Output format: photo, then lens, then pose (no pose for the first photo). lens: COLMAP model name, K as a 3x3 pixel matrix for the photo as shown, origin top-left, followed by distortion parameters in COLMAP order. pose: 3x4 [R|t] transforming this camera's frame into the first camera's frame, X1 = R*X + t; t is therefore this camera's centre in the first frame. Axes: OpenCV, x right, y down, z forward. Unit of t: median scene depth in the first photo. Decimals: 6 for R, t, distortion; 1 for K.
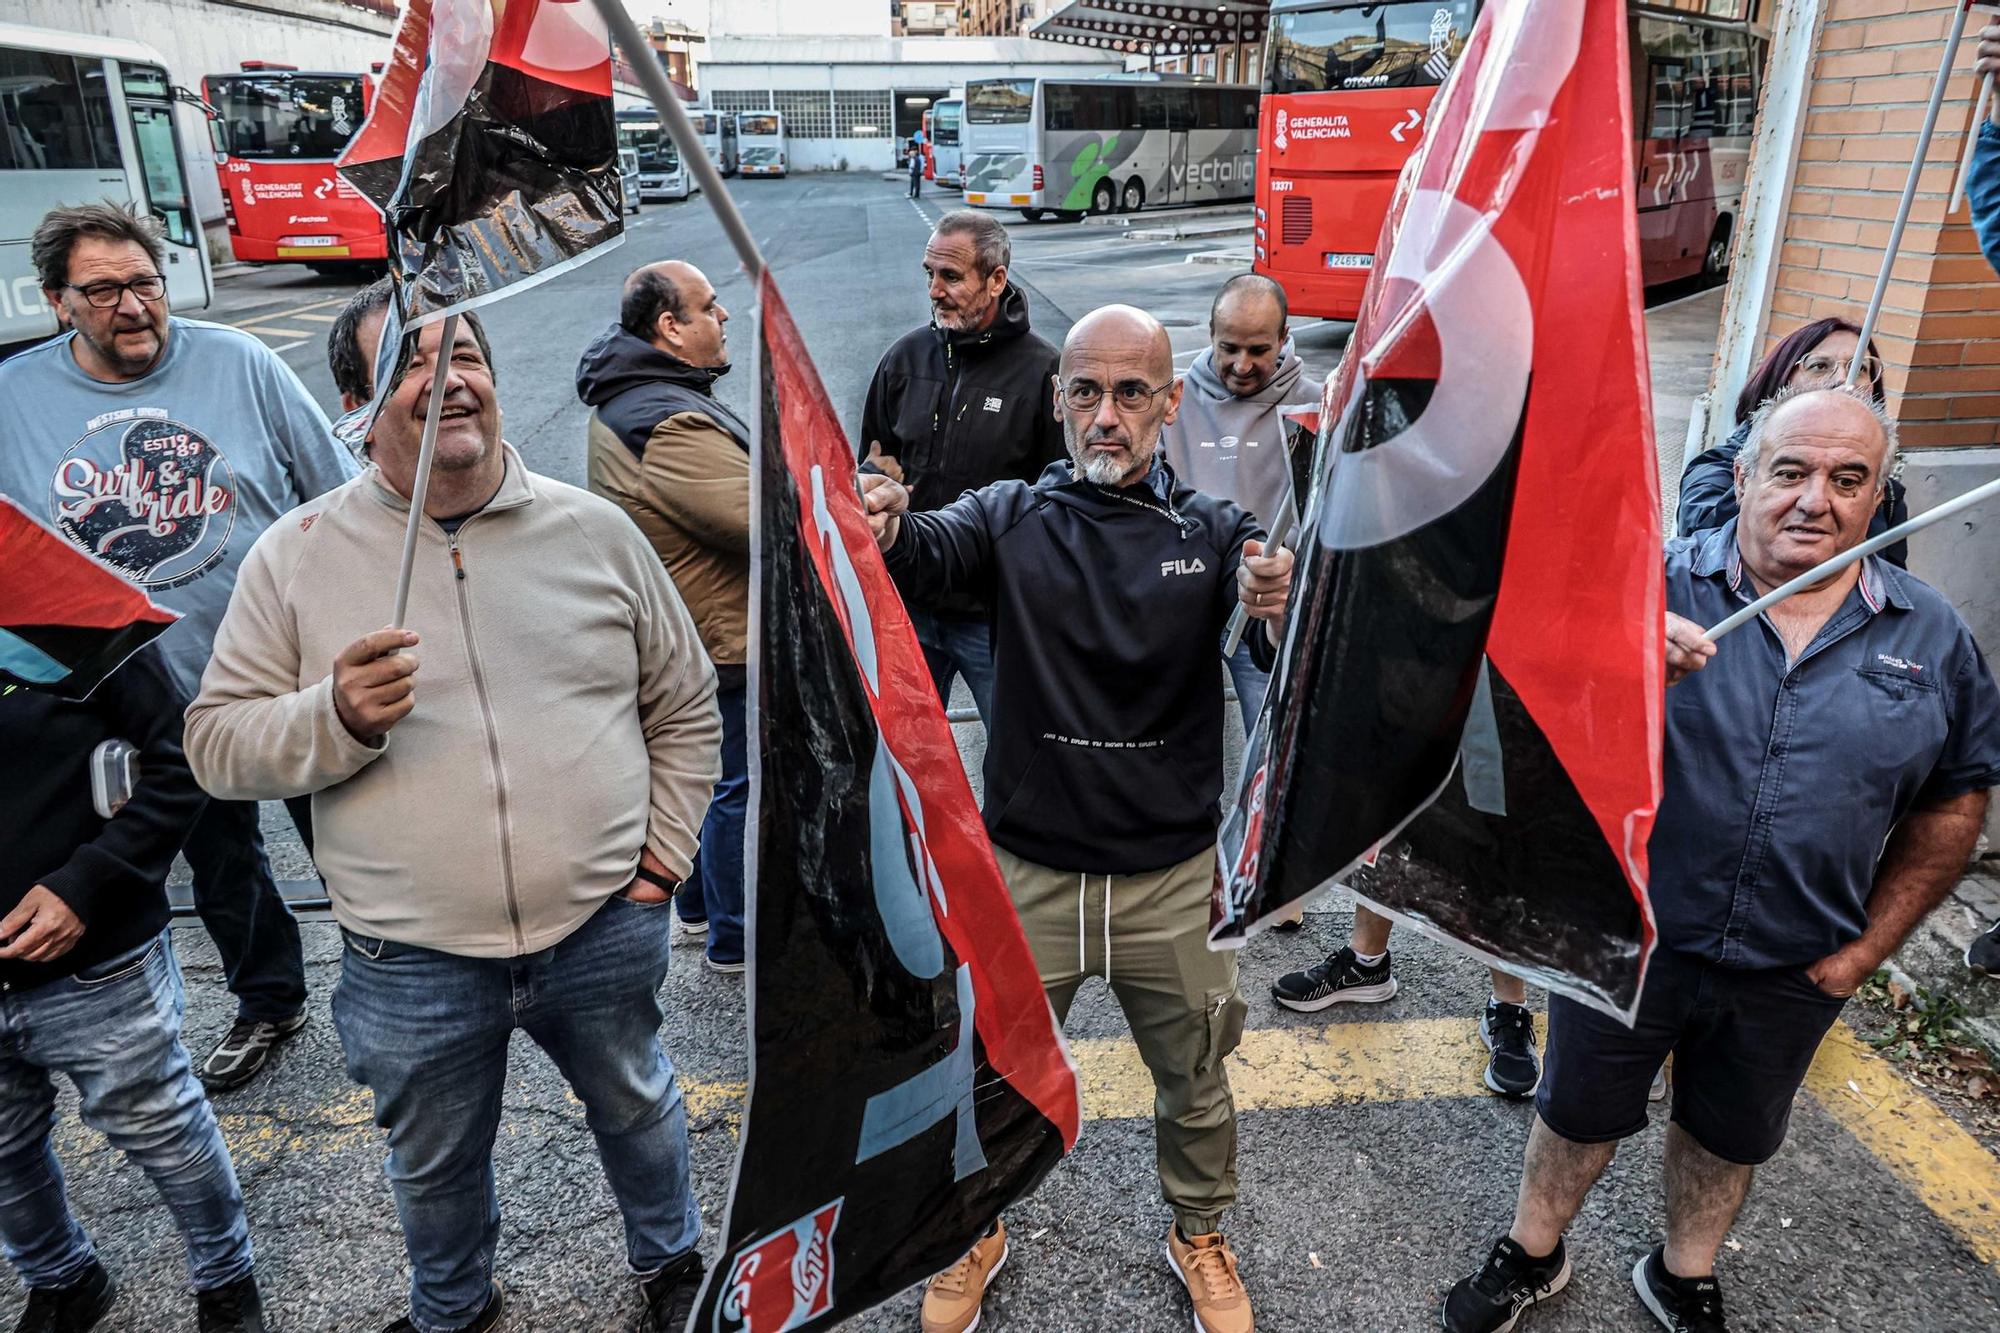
lens RADIAL K [[1362.3, 0, 990.9], [0, 1362.3, 684.3], [0, 0, 1]] dist [0.006421, -0.000886]
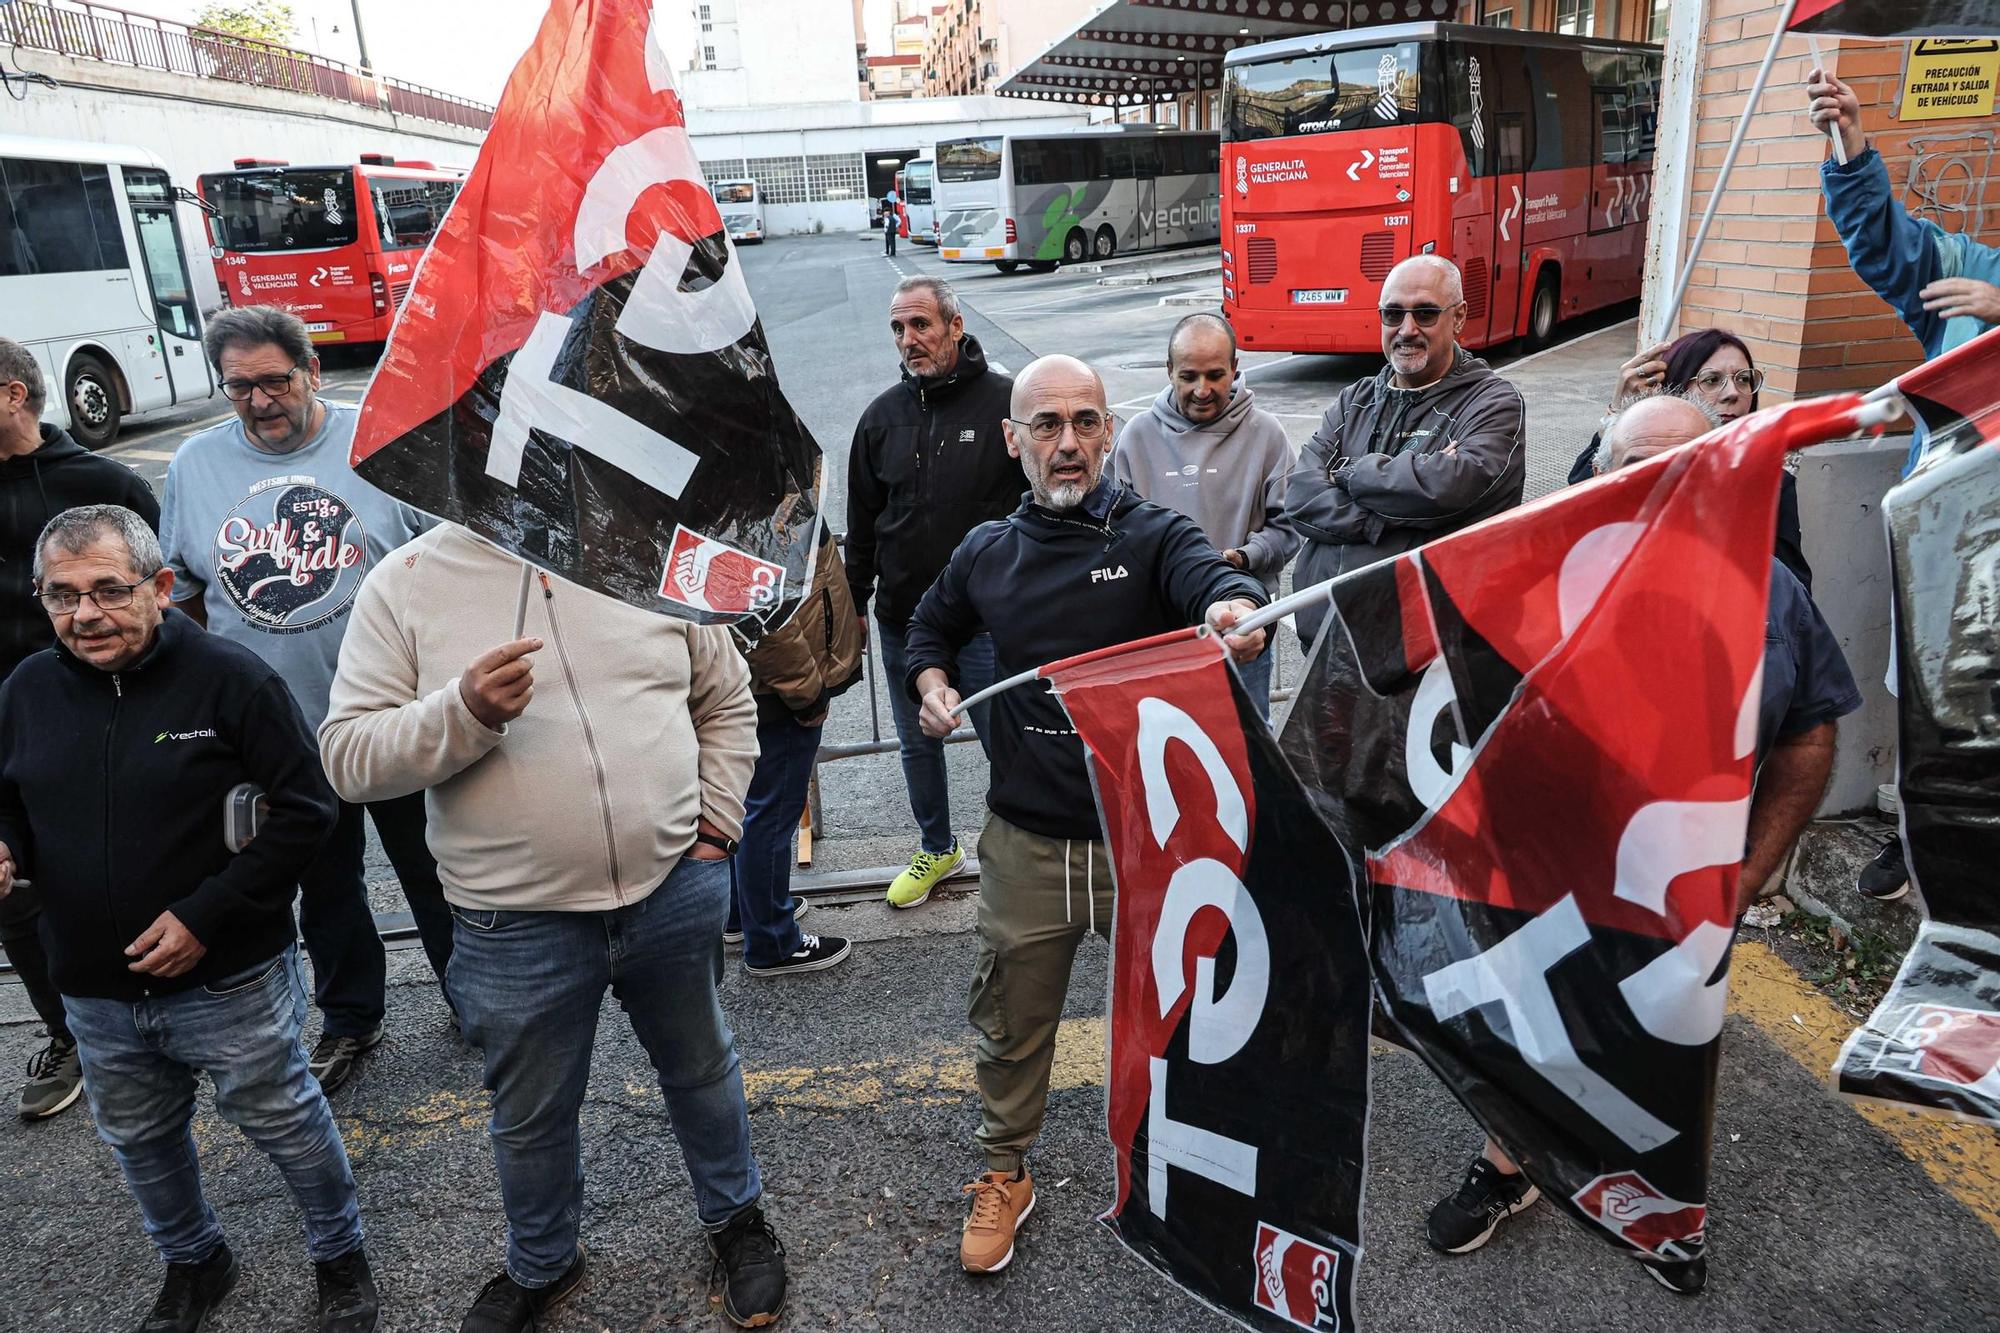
lens RADIAL K [[1362.3, 0, 989.5], [0, 1362.3, 675.1], [0, 0, 1]] dist [0.006421, -0.000886]
pose [[0.998671, -0.051501, 0.001894, -0.004248], [0.051536, 0.997842, -0.040698, 0.027352], [0.000206, 0.040742, 0.999170, -0.101636]]
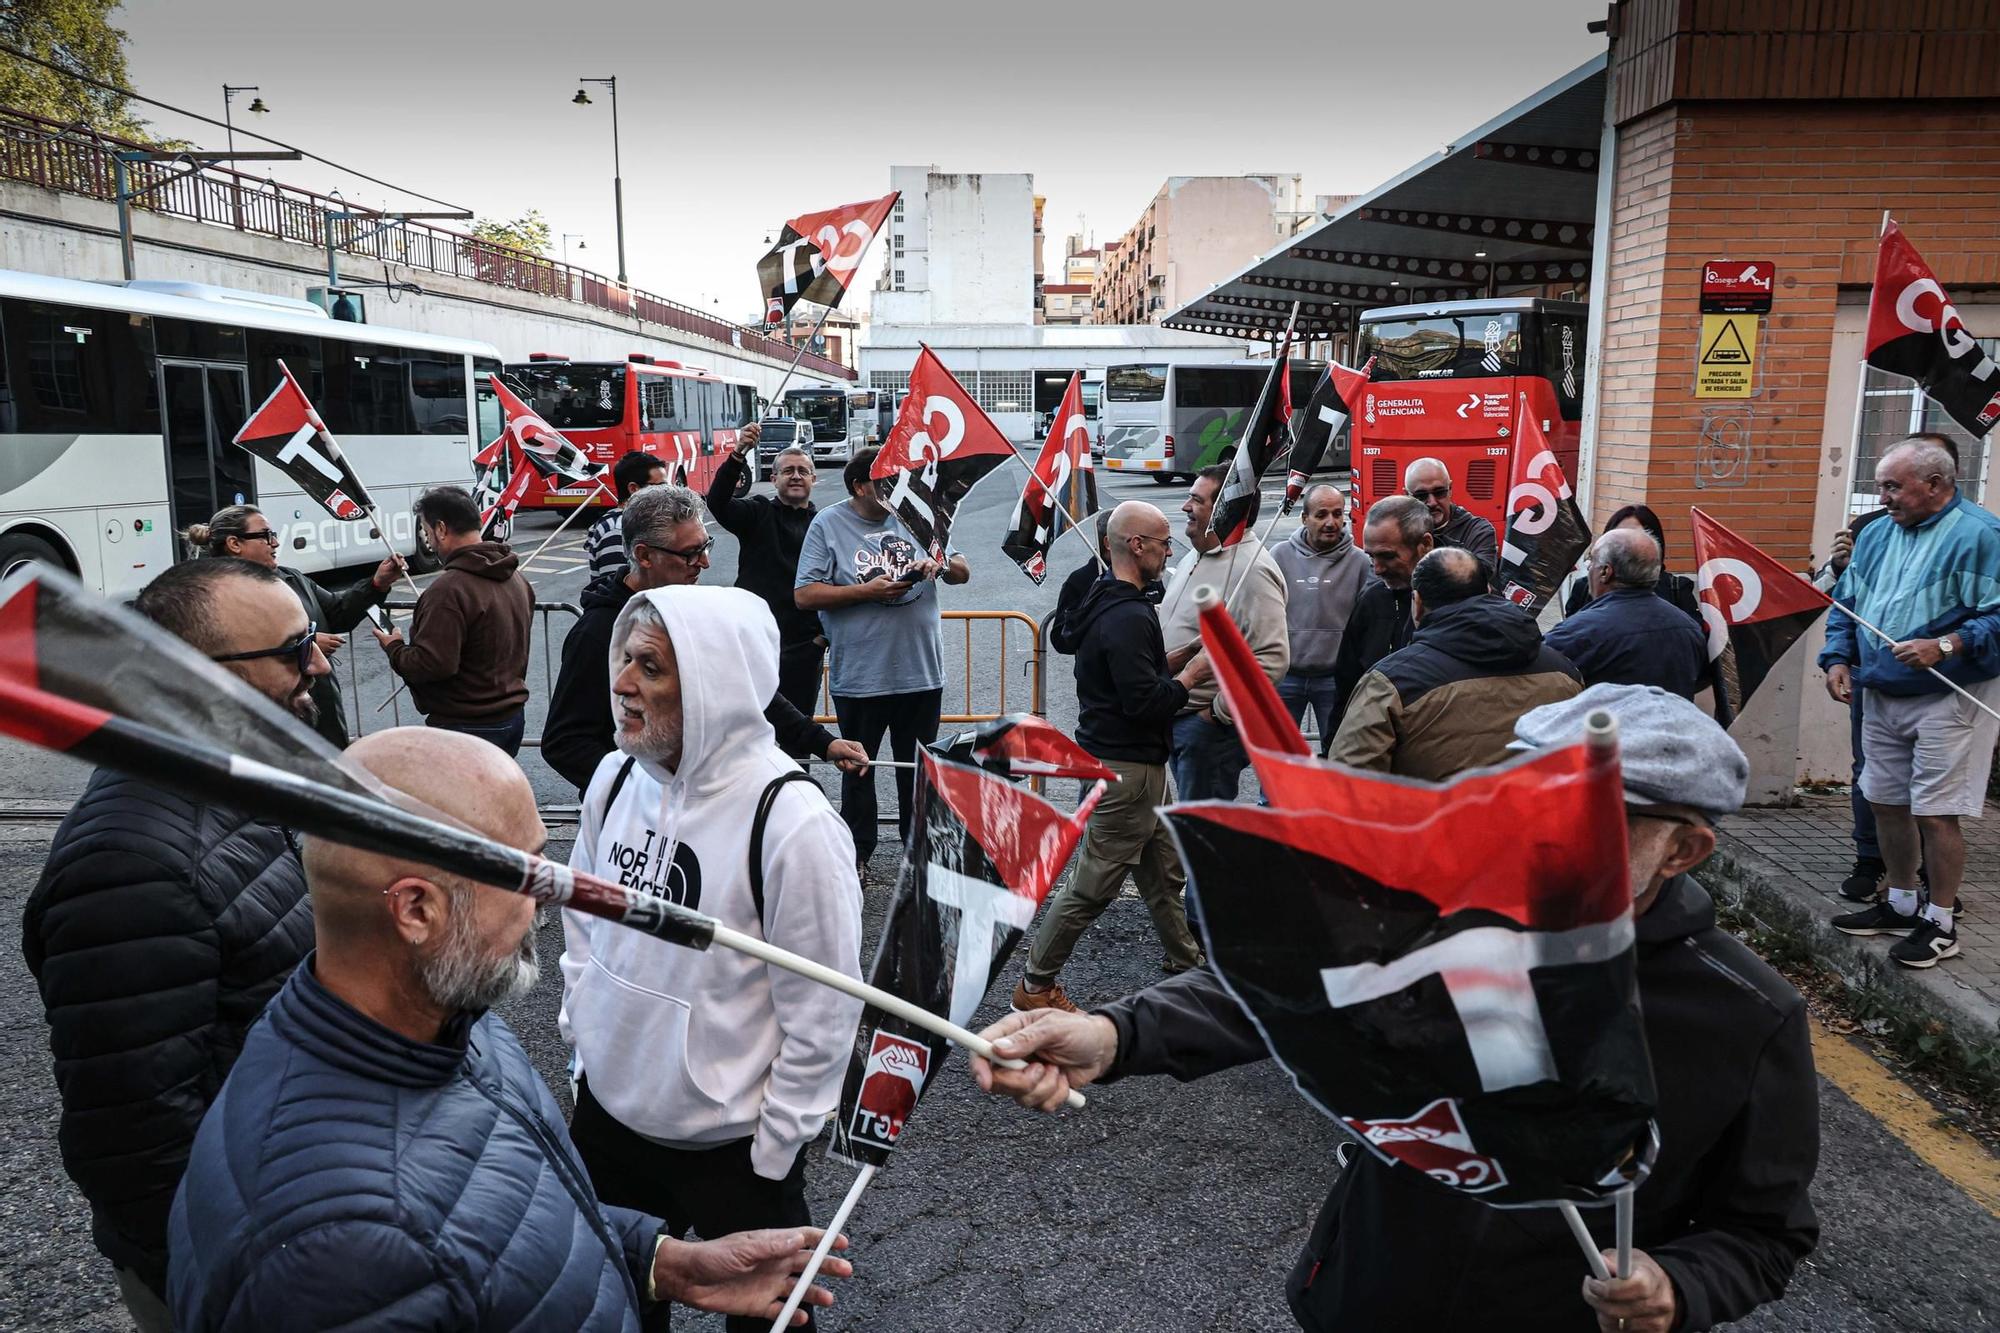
lens RADIAL K [[1362.3, 0, 1010.8], [0, 1362.3, 693.2], [0, 0, 1]] dist [0.006421, -0.000886]
pose [[0.996928, 0.019073, -0.075967, -0.073209], [-0.032182, 0.983993, -0.175278, 0.343390], [0.071408, 0.177184, 0.981584, -0.878552]]
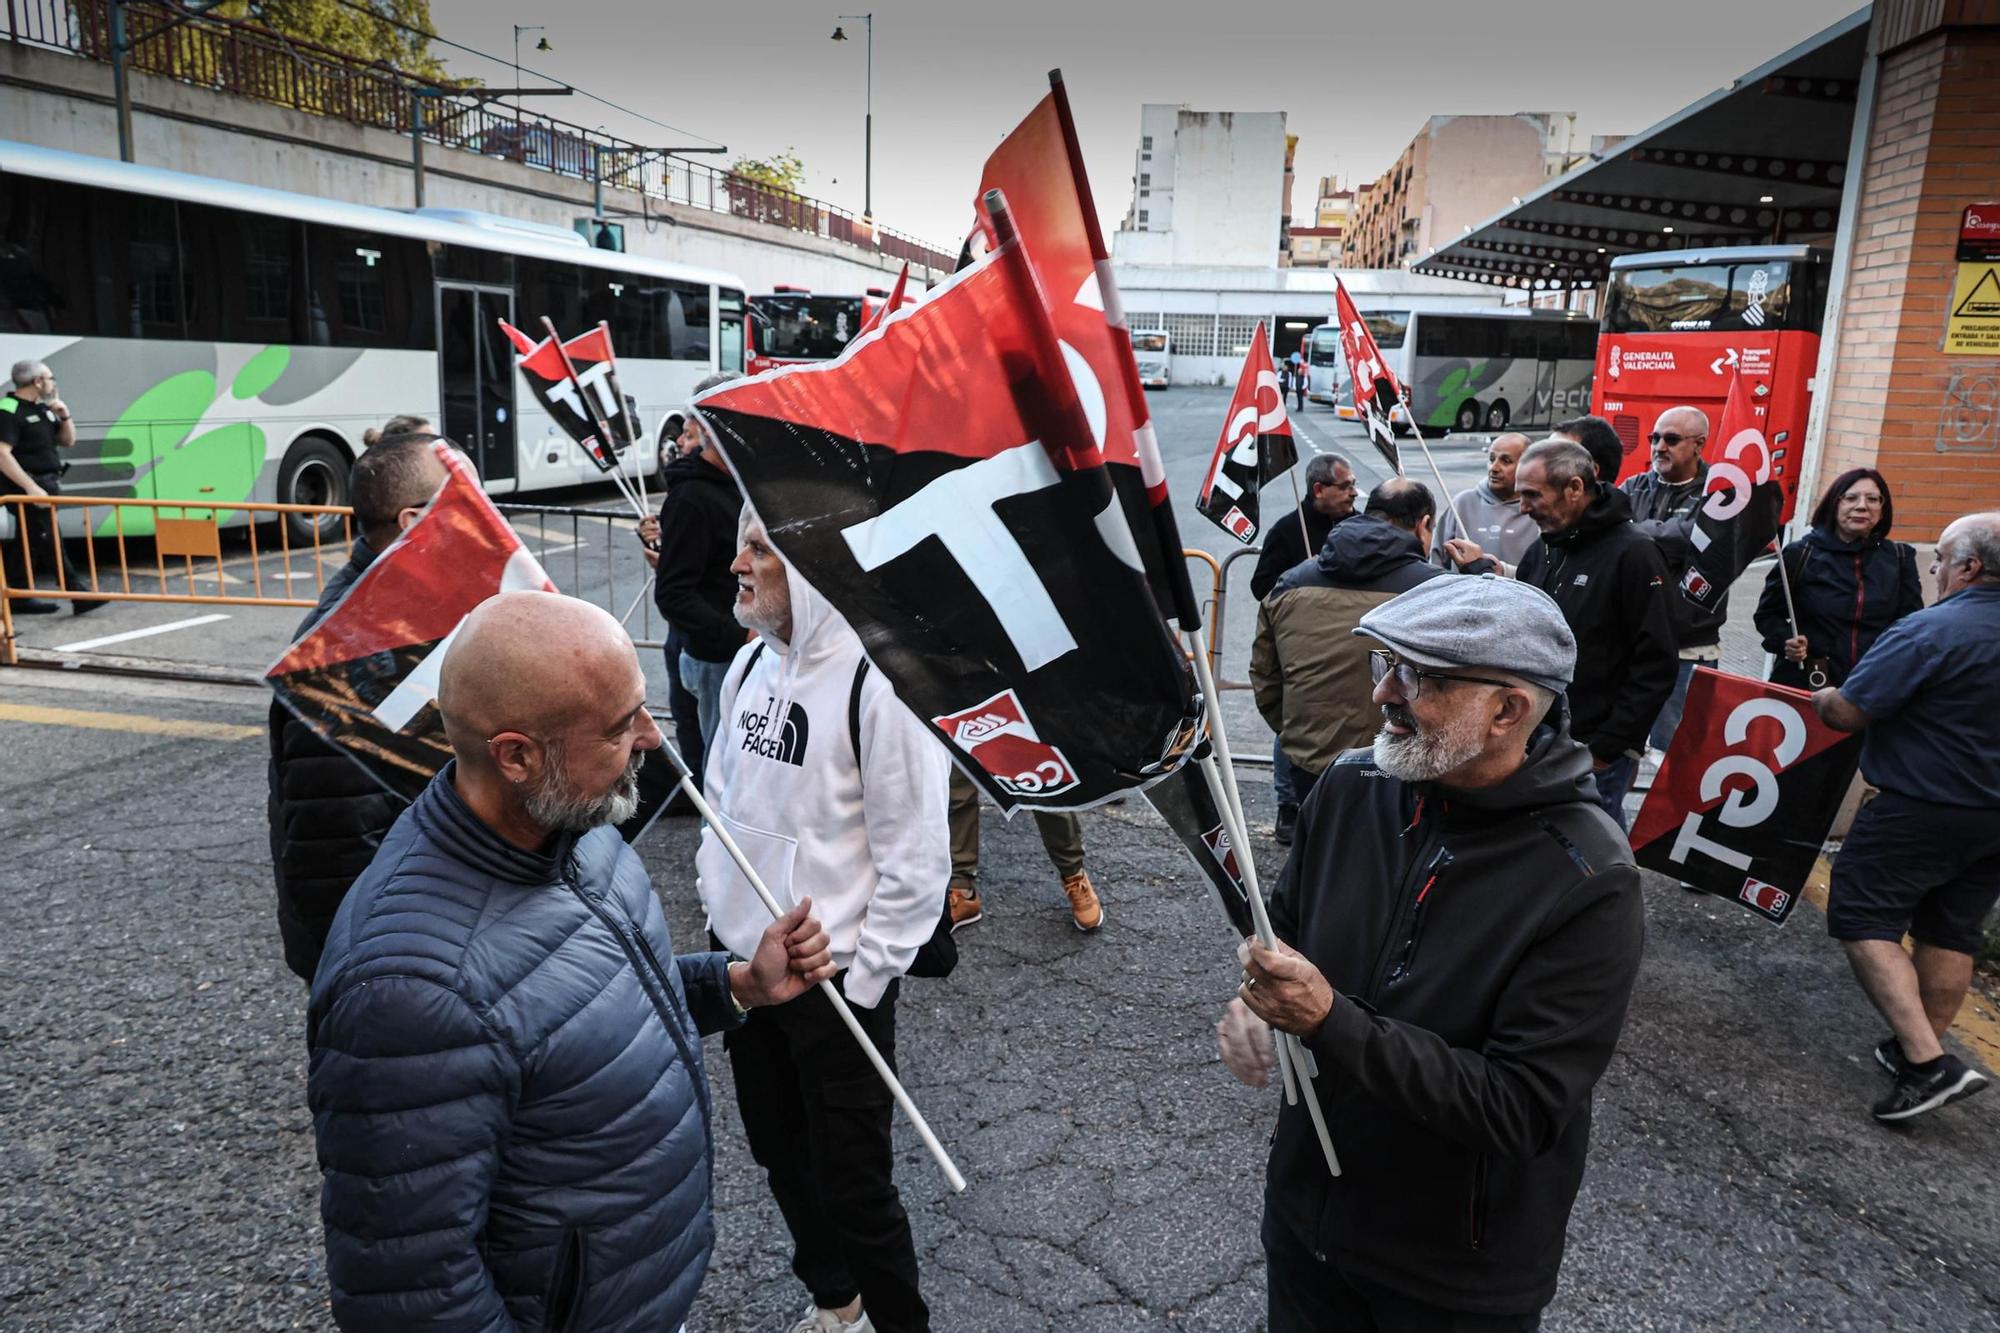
lens RADIAL K [[1362.3, 0, 1020.2], [0, 1362.3, 682.0], [0, 0, 1]] dist [0.006421, -0.000886]
pose [[0.970535, 0.086376, -0.224948, -0.001270], [-0.118142, 0.984211, -0.131802, 0.363130], [0.210012, 0.154494, 0.965415, -0.901063]]
